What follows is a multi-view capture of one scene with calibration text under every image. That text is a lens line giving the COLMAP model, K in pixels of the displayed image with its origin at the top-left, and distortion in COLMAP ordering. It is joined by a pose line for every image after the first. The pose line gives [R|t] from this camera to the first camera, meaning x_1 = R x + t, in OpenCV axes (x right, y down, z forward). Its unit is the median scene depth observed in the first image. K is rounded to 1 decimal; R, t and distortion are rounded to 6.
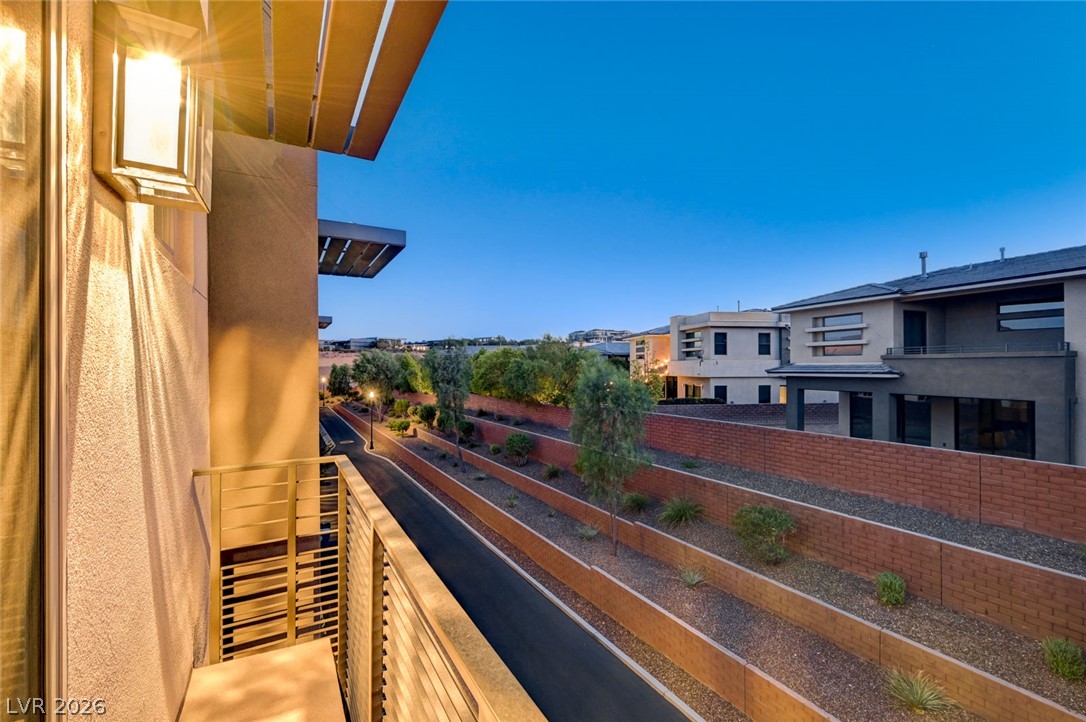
lens RADIAL K [[458.1, 0, 549.0], [0, 458.1, 363.8], [0, 0, 1]] dist [0.000205, -0.000596]
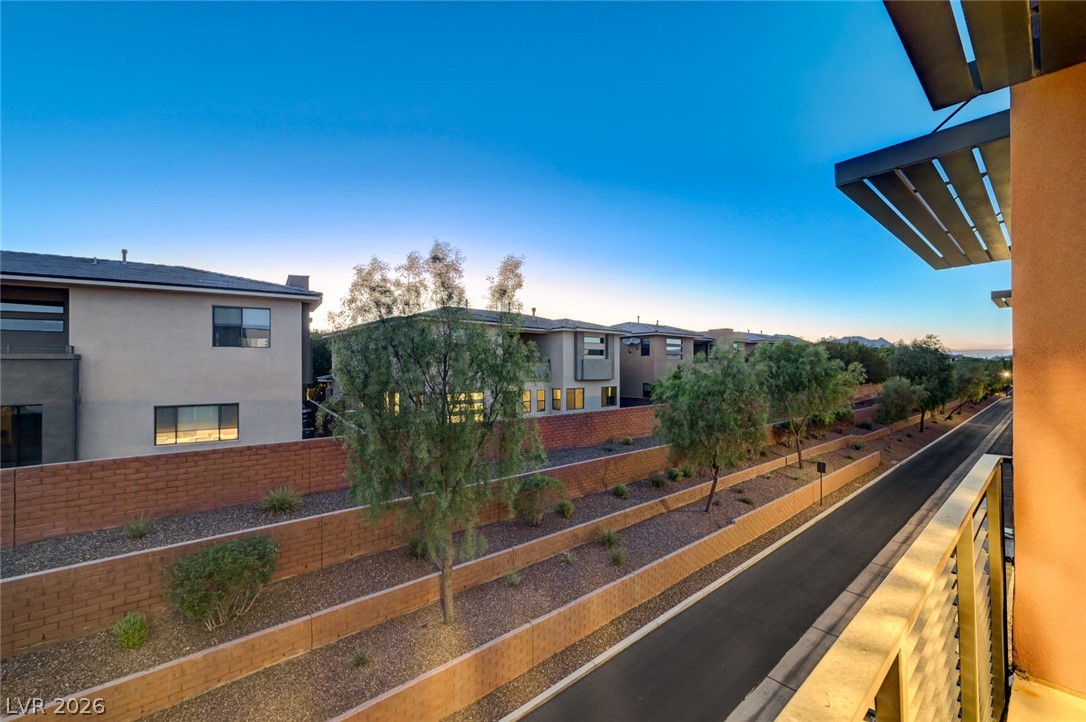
lens RADIAL K [[441.6, 0, 540.8], [0, 441.6, 361.2], [0, 0, 1]] dist [-0.002329, 0.000040]
pose [[-0.208849, 0.015808, 0.977820, -0.112968], [-0.002639, 0.999857, -0.016728, 0.002726], [-0.977944, -0.006074, -0.208778, 0.203924]]
